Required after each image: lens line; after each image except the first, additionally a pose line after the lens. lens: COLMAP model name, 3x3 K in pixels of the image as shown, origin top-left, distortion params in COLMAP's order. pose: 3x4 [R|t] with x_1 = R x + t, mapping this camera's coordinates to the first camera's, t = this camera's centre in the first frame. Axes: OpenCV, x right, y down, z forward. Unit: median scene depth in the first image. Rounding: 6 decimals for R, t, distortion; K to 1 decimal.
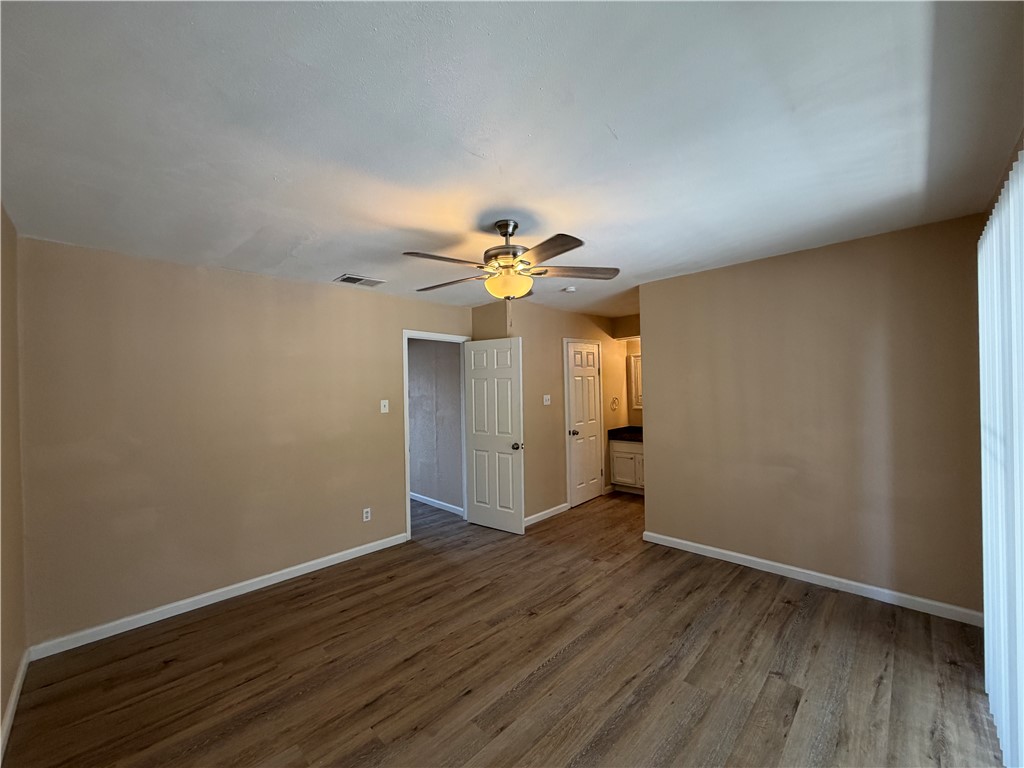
lens RADIAL K [[408.1, 0, 510.7], [0, 408.1, 383.6], [0, 0, 1]] dist [0.000917, -0.000136]
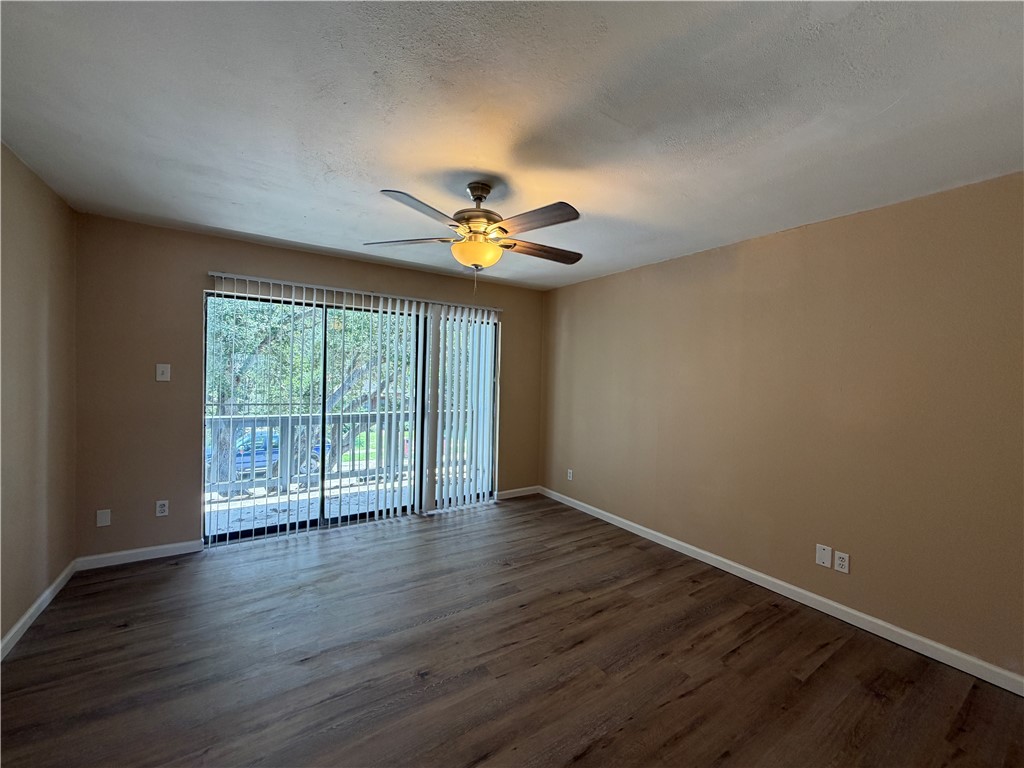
lens RADIAL K [[408.1, 0, 508.2], [0, 408.1, 378.1], [0, 0, 1]] dist [0.000917, -0.000136]
pose [[-0.977797, -0.002423, 0.209538, -0.241183], [-0.003753, 0.999975, -0.005952, 0.047411], [-0.209519, -0.006606, -0.977782, 1.672005]]
